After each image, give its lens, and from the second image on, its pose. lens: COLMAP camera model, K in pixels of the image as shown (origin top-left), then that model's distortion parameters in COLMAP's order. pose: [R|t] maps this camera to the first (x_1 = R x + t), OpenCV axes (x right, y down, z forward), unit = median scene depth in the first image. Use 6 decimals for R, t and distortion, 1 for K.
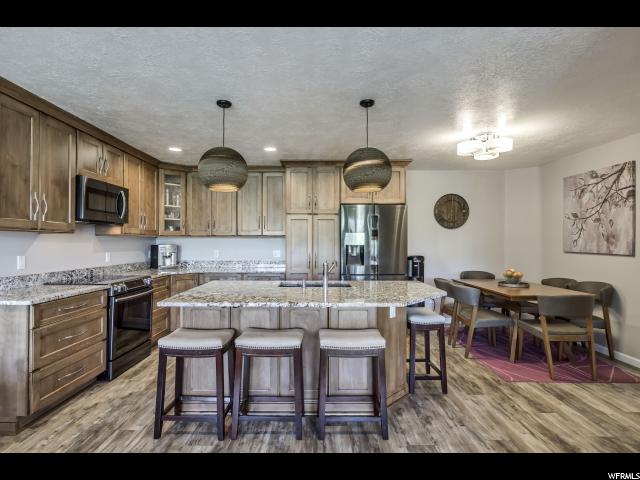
lens RADIAL K [[329.7, 0, 318.2], [0, 329.7, 238.3], [0, 0, 1]] dist [-0.011069, -0.000685]
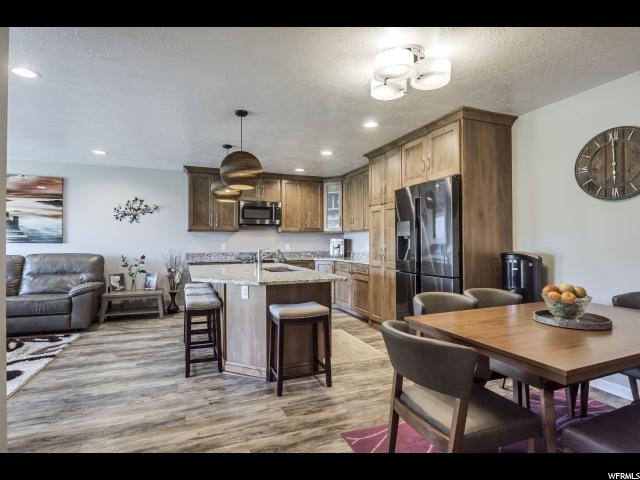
lens RADIAL K [[329.7, 0, 313.8], [0, 329.7, 239.2], [0, 0, 1]] dist [-0.011069, -0.000685]
pose [[0.375381, -0.008523, -0.926831, 1.142952], [0.014372, 0.999891, -0.003374, 0.039612], [0.926759, -0.012054, 0.375462, 0.679434]]
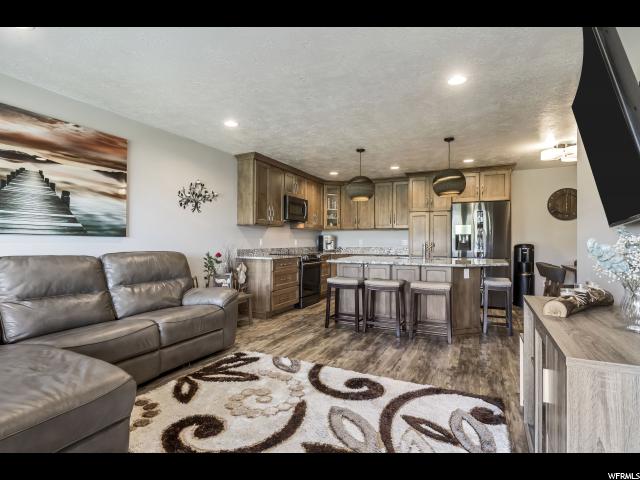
lens RADIAL K [[328.9, 0, 316.4], [0, 328.9, 240.2], [0, 0, 1]] dist [-0.012636, -0.000190]
pose [[0.897400, 0.003131, -0.441207, 0.230826], [0.002565, 0.999921, 0.012312, 0.036045], [0.441210, -0.012181, 0.897321, -0.564476]]
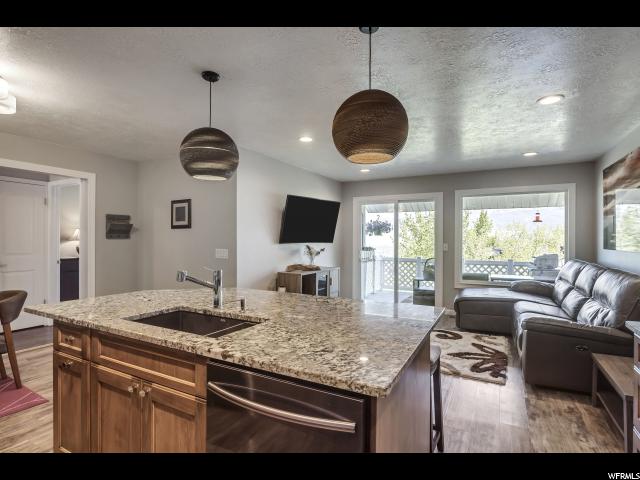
lens RADIAL K [[329.7, 0, 319.3], [0, 329.7, 237.2], [0, 0, 1]] dist [-0.011069, -0.000685]
pose [[-0.876778, -0.005603, 0.480863, -0.440564], [-0.016411, 0.999698, -0.018275, 0.021906], [-0.480616, -0.023915, -0.876605, 1.383689]]
